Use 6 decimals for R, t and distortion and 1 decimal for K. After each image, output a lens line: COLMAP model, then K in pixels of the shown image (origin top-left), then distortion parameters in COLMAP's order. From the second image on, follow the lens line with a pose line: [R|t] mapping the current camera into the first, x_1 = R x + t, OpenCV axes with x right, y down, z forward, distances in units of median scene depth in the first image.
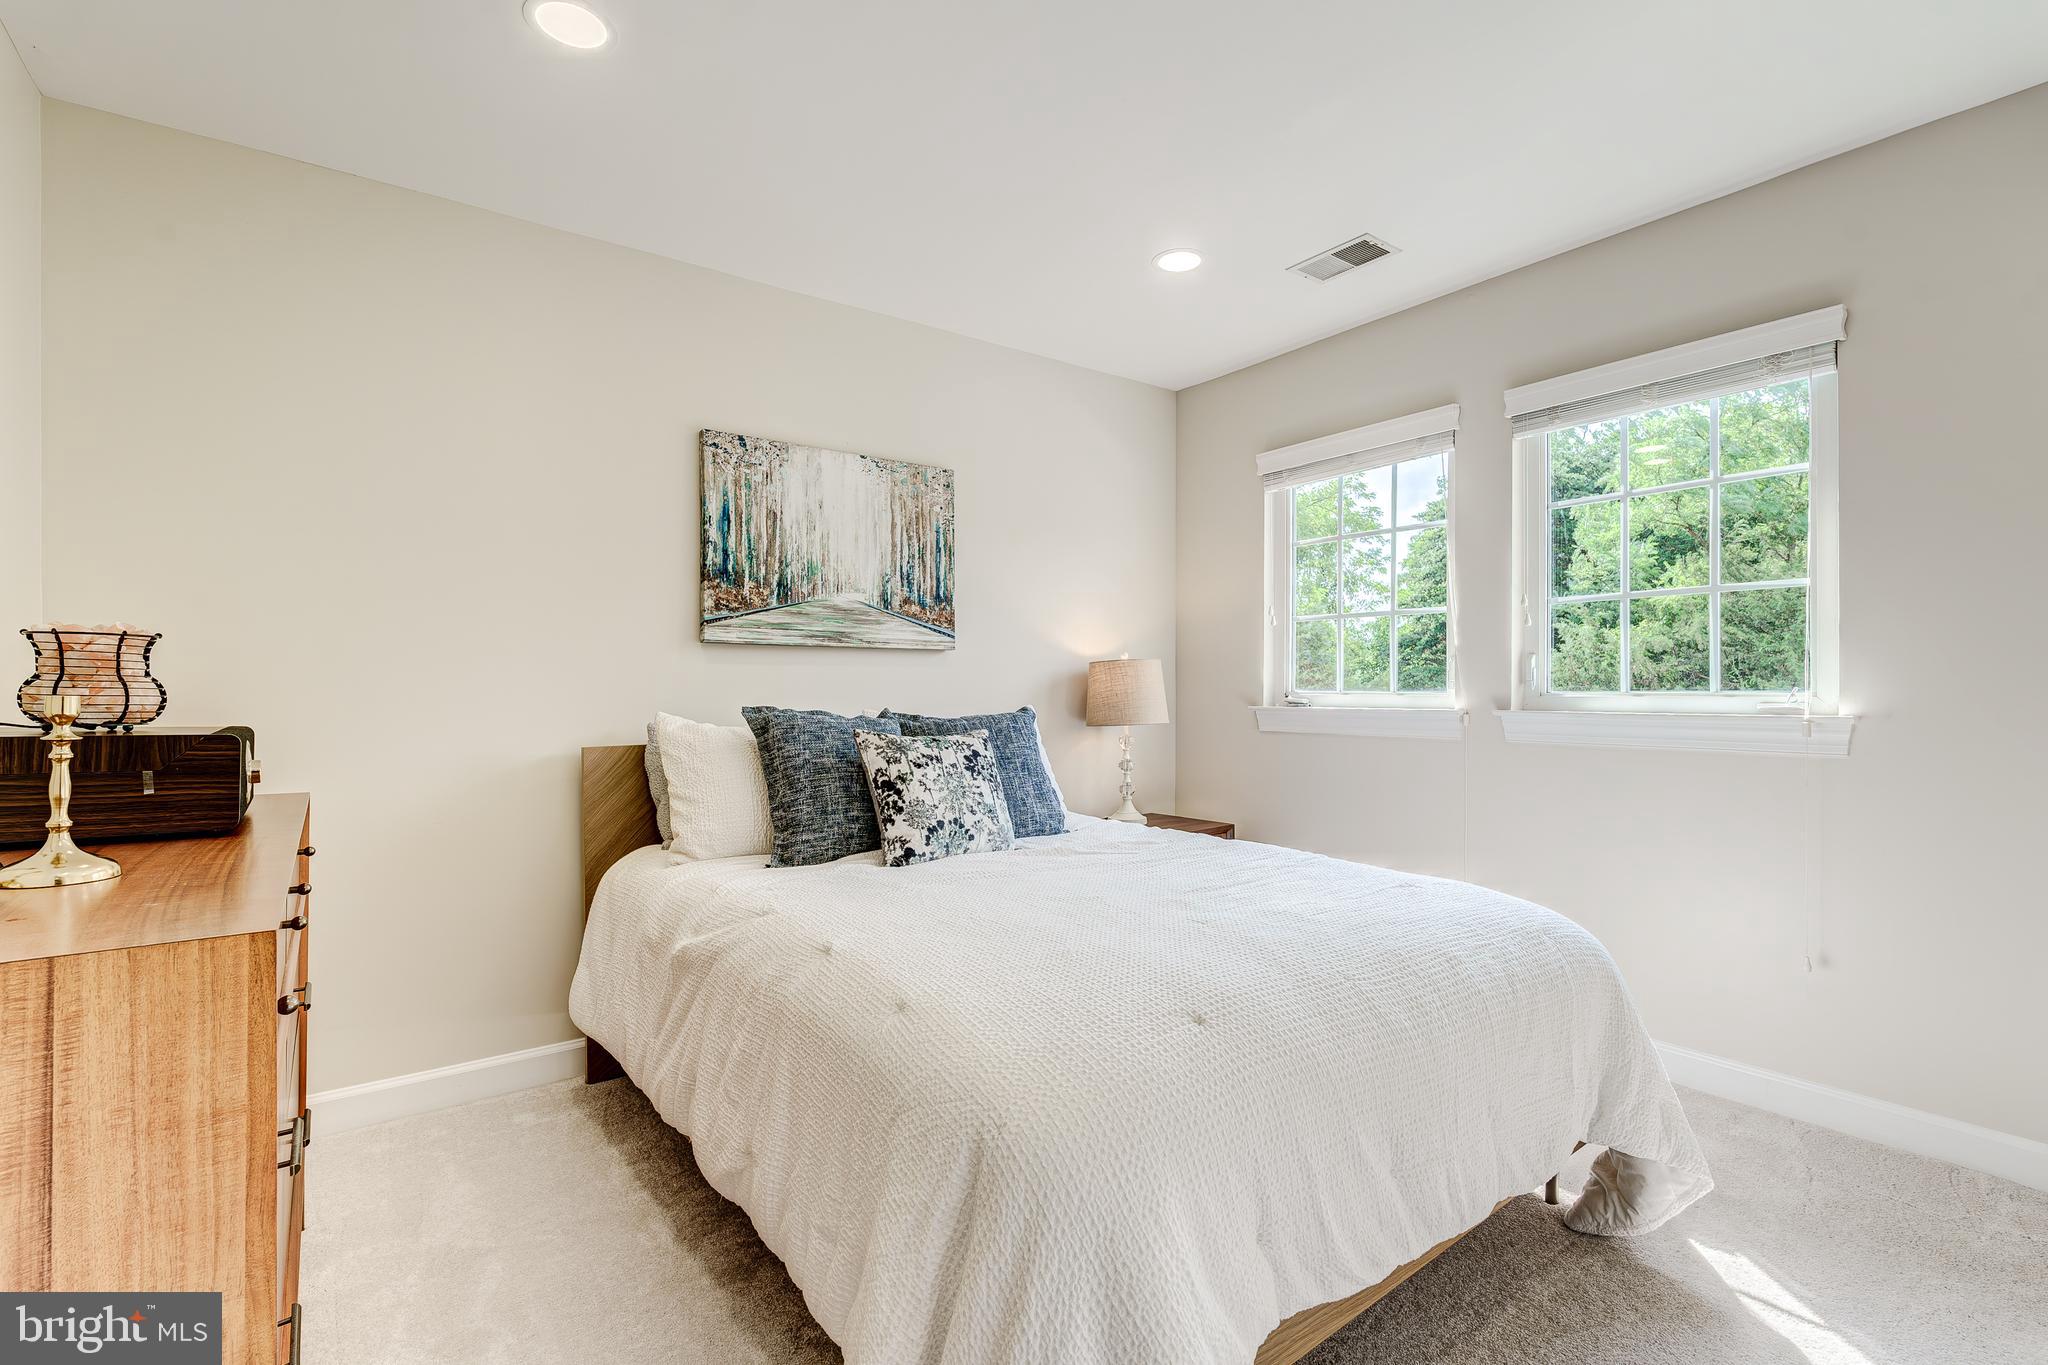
lens RADIAL K [[922.3, 0, 1023.4], [0, 922.3, 686.4], [0, 0, 1]] dist [-0.001707, -0.000651]
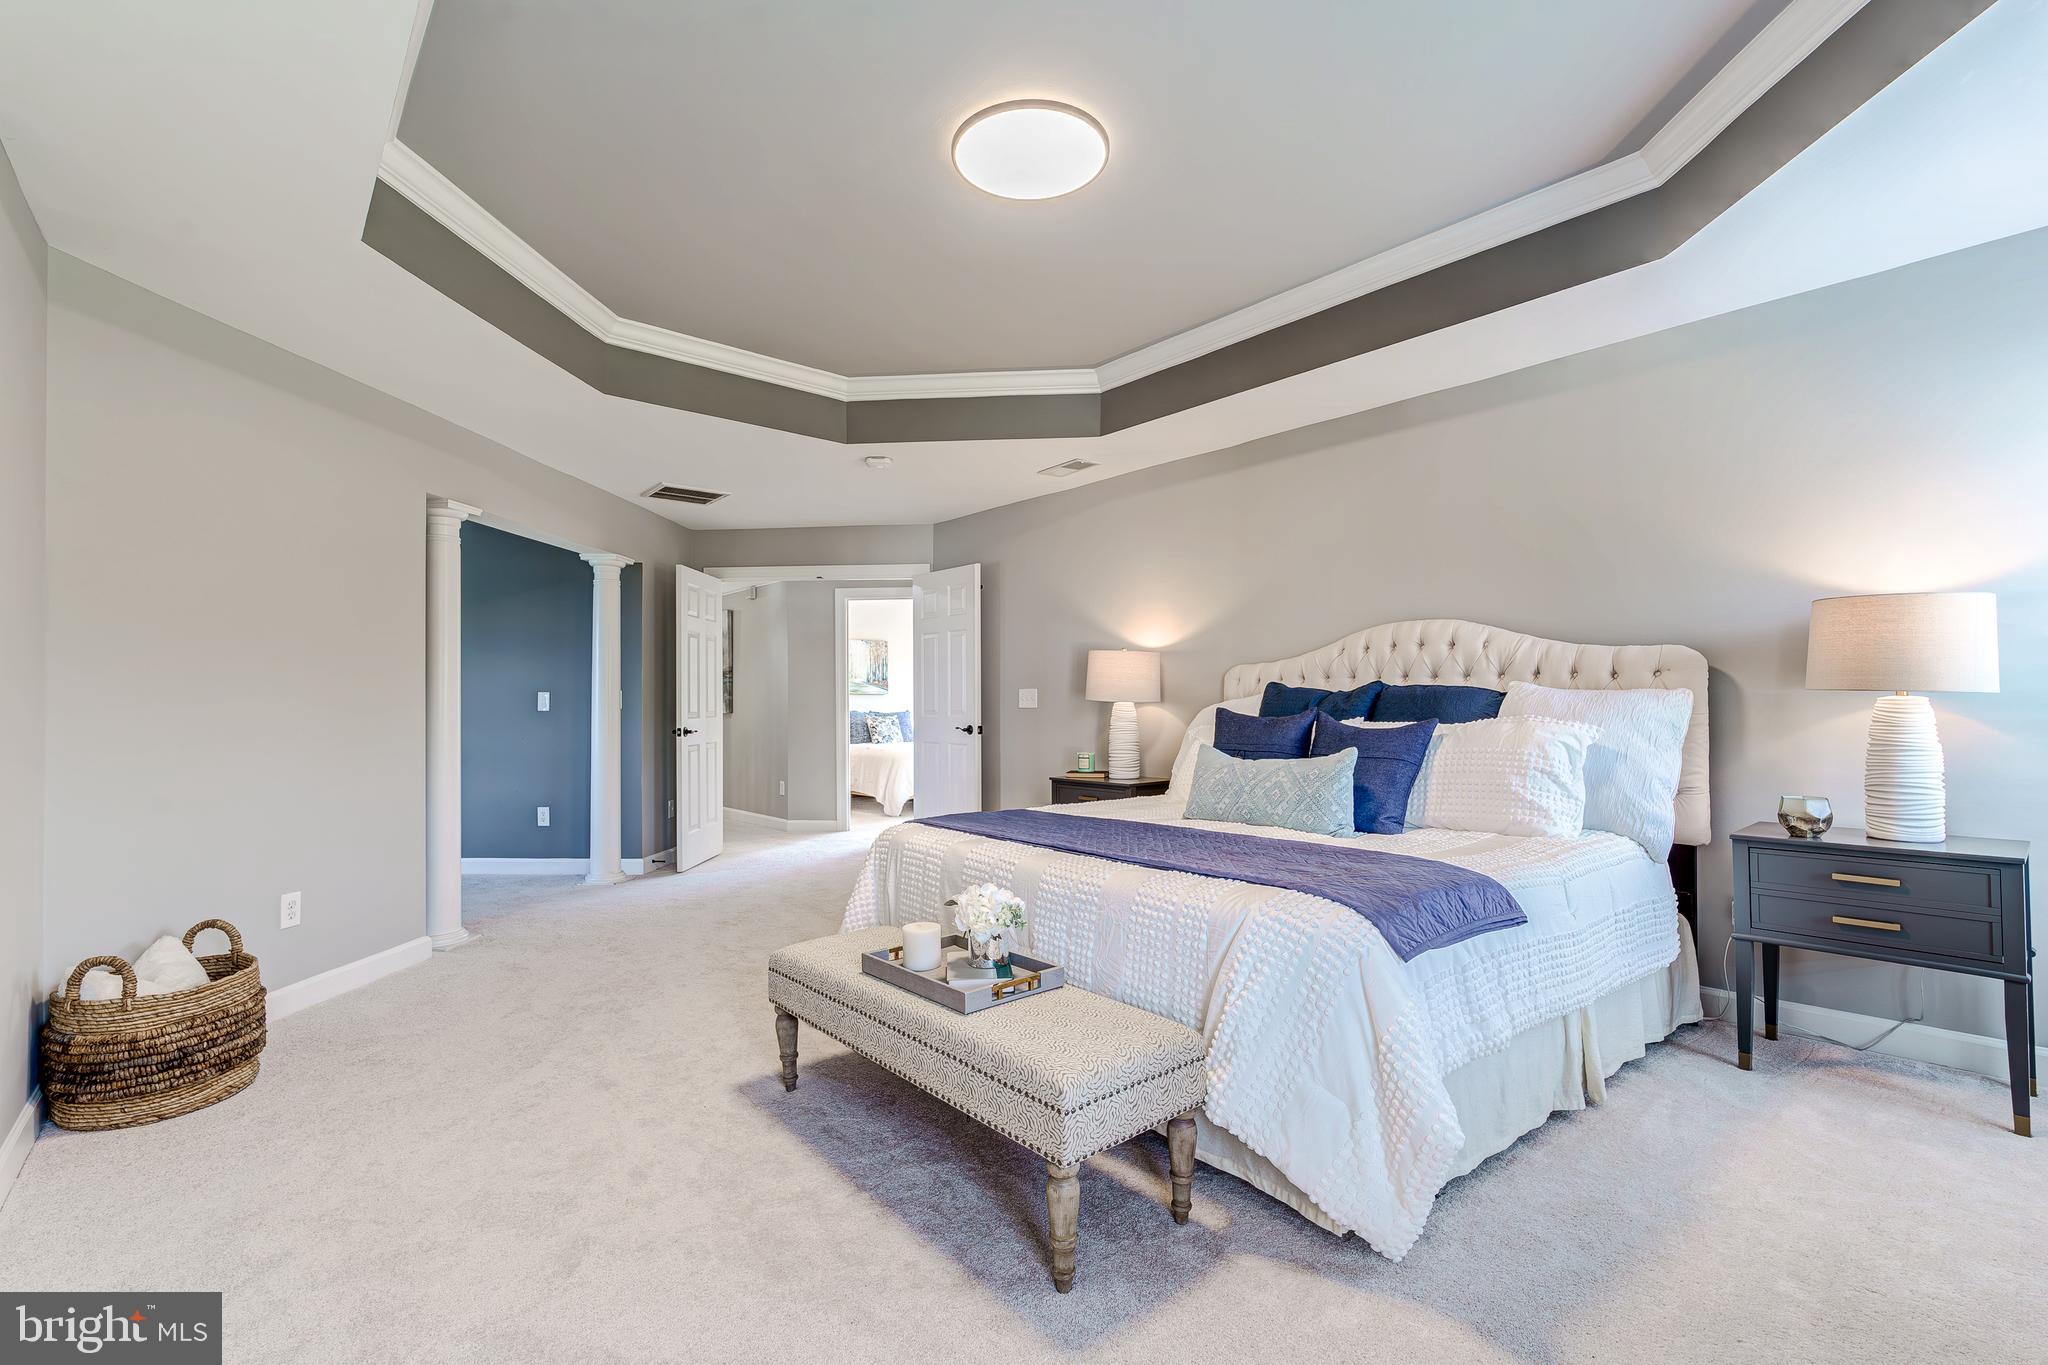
lens RADIAL K [[922.3, 0, 1023.4], [0, 922.3, 683.5], [0, 0, 1]] dist [-0.001707, -0.000651]
pose [[0.996824, -0.005486, 0.079443, 0.199099], [0.006603, 0.999883, -0.013807, -0.033216], [-0.079358, 0.014288, 0.996744, -3.154911]]
